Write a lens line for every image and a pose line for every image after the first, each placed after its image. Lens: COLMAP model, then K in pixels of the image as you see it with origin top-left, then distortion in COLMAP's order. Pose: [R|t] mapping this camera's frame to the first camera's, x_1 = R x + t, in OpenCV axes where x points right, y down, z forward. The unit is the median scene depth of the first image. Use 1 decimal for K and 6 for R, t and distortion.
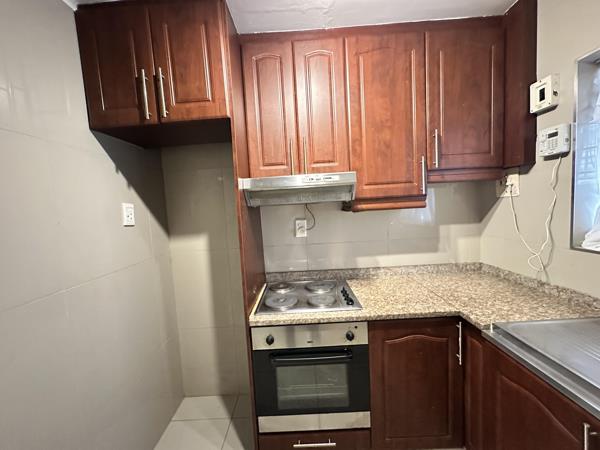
lens RADIAL K [[239.0, 0, 298.0], [0, 239.0, 223.9], [0, 0, 1]] dist [-0.006747, 0.001022]
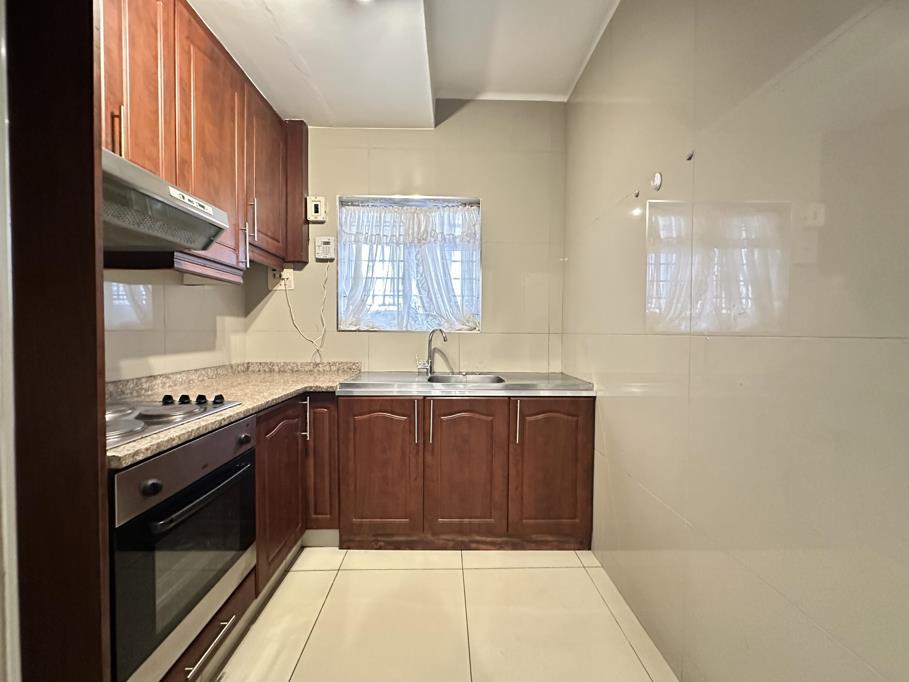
lens RADIAL K [[362.1, 0, 456.9], [0, 362.1, 336.8], [0, 0, 1]] dist [-0.006747, 0.001022]
pose [[-0.031289, 0.040148, 0.998704, -0.735336], [0.068153, 0.996953, -0.037942, 0.211170], [-0.997184, 0.066877, -0.033930, 0.324712]]
